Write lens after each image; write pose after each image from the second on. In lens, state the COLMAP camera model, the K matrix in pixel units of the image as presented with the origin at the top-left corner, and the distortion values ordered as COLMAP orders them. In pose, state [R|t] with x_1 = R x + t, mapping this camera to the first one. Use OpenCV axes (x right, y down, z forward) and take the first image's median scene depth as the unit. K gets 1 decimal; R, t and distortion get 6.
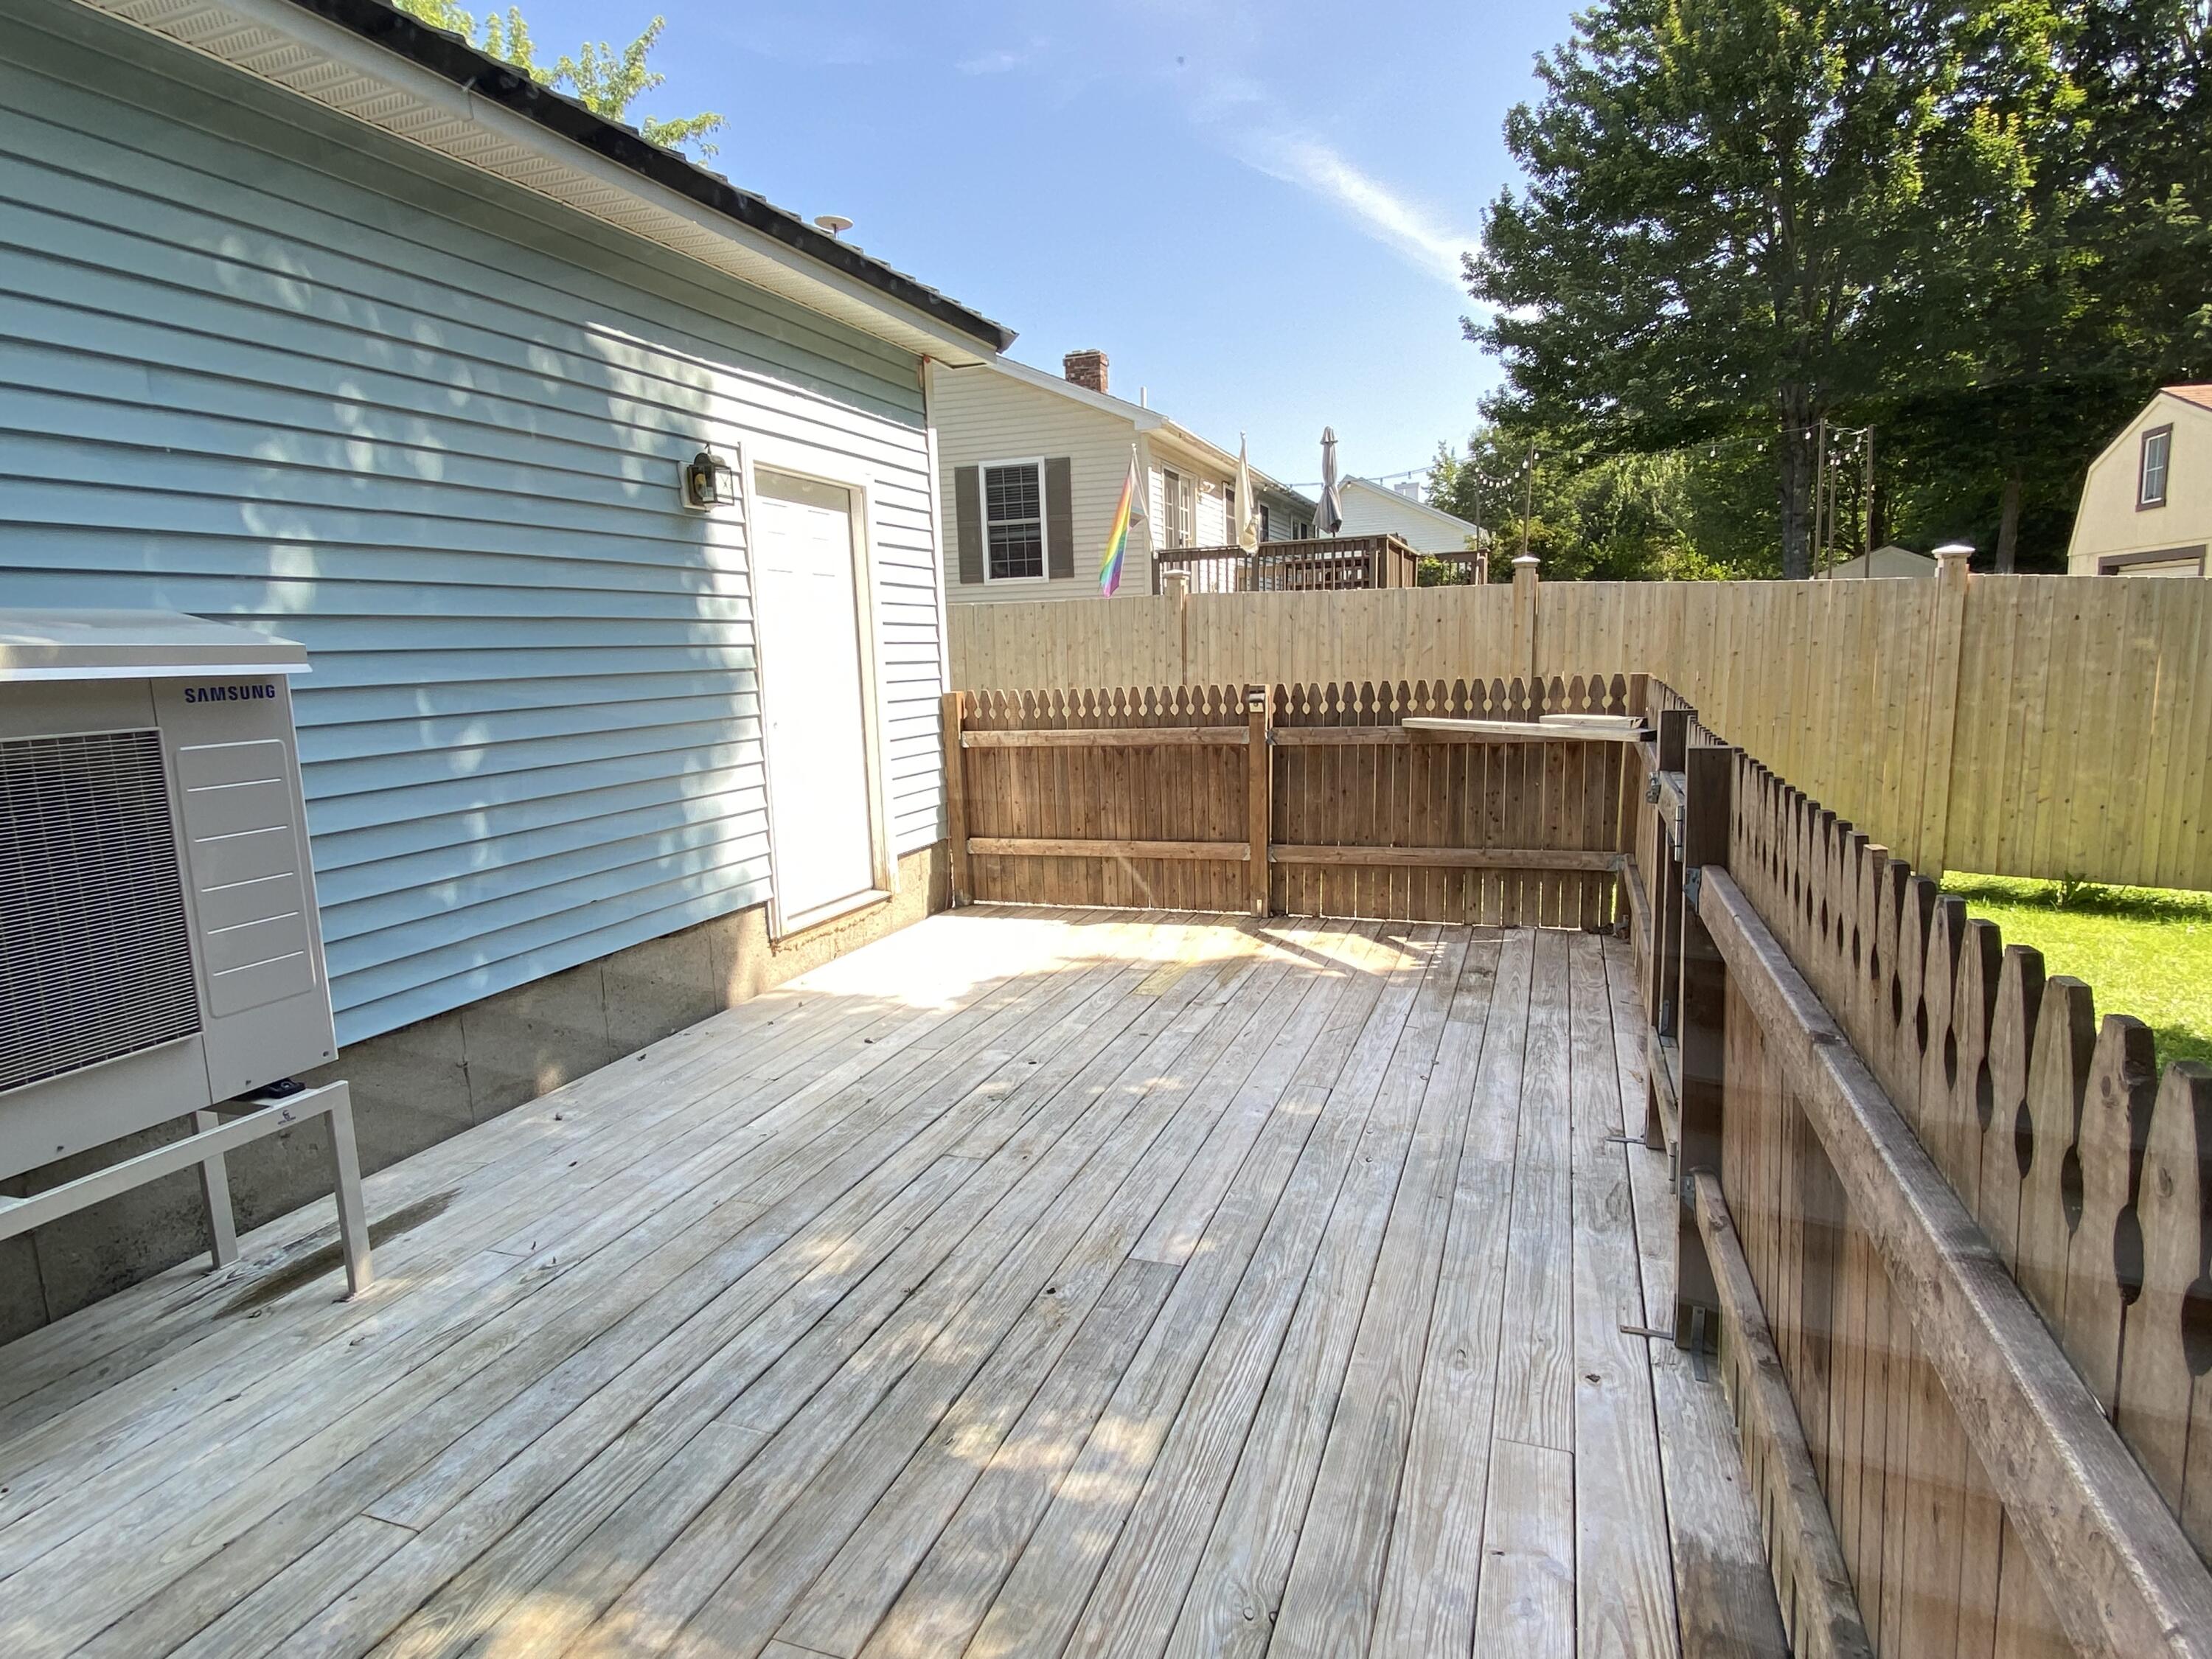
lens RADIAL K [[1210.2, 0, 1106.0], [0, 1210.2, 829.5], [0, 0, 1]] dist [-0.001296, -0.000618]
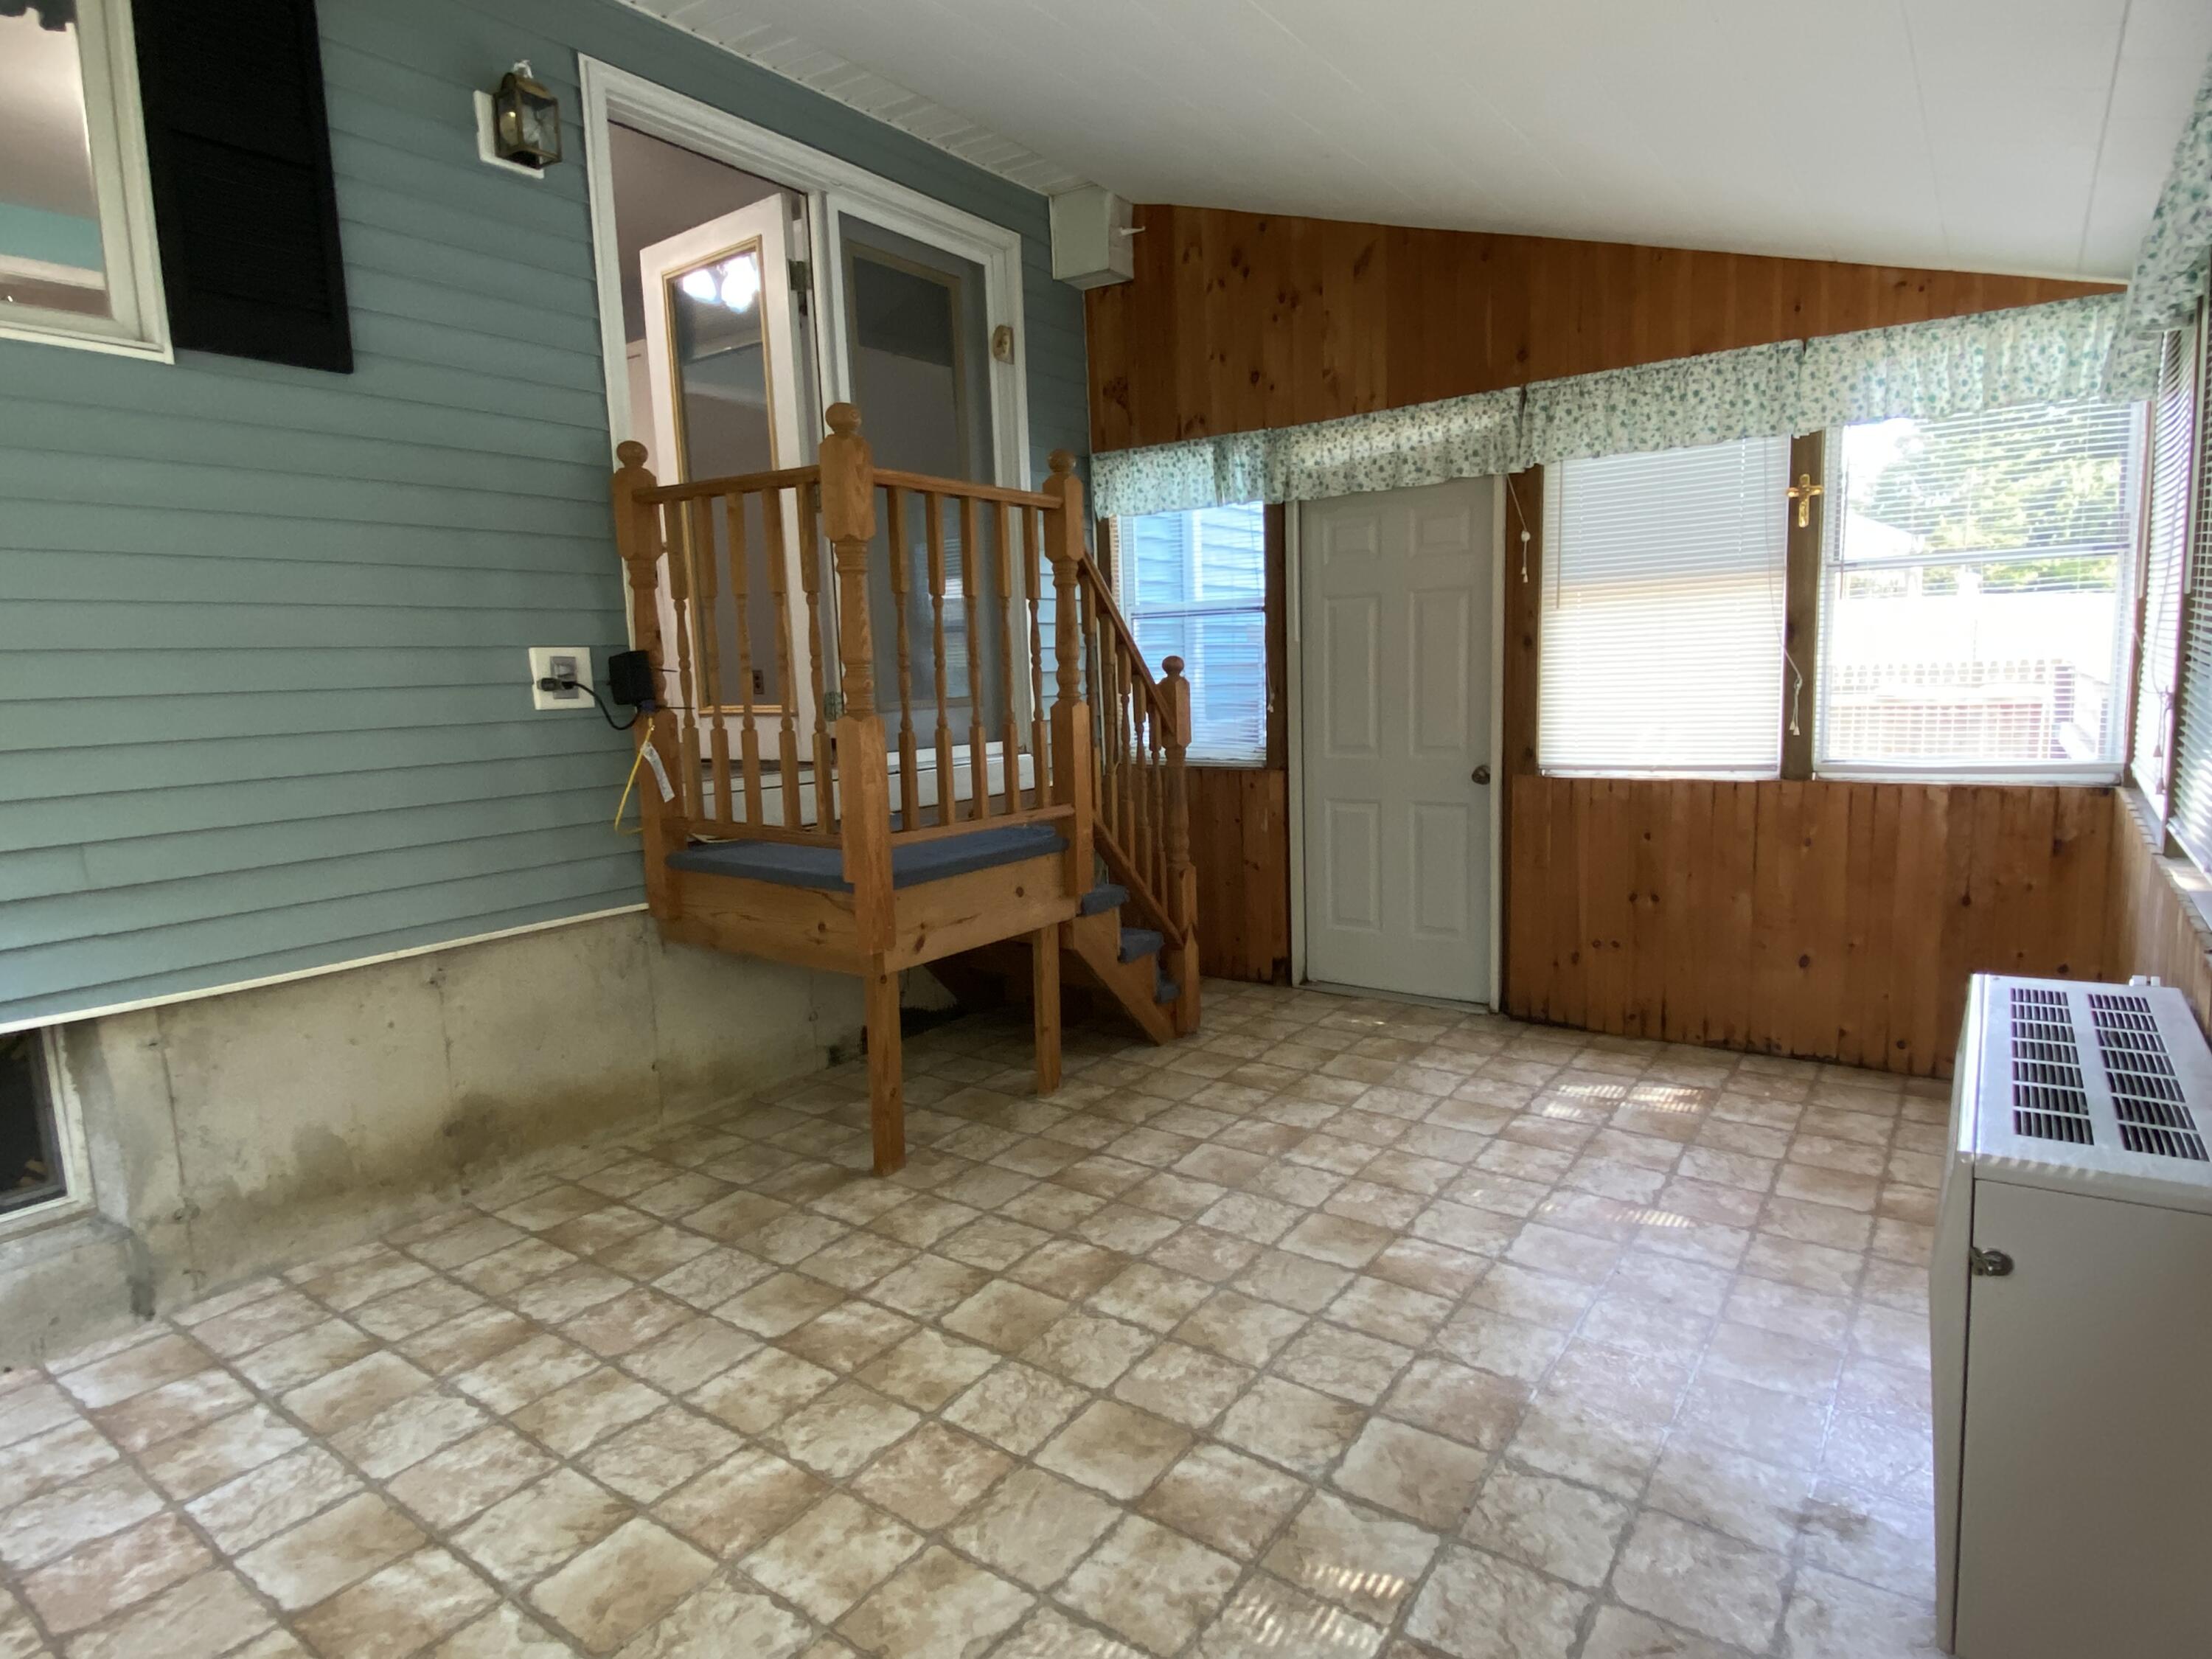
lens RADIAL K [[1210.2, 0, 1106.0], [0, 1210.2, 829.5], [0, 0, 1]] dist [-0.001296, -0.000618]
pose [[0.962676, 0.039590, -0.267746, -0.043666], [-0.042387, 0.999090, -0.004671, 0.023866], [0.267317, 0.015846, 0.963478, -0.117703]]
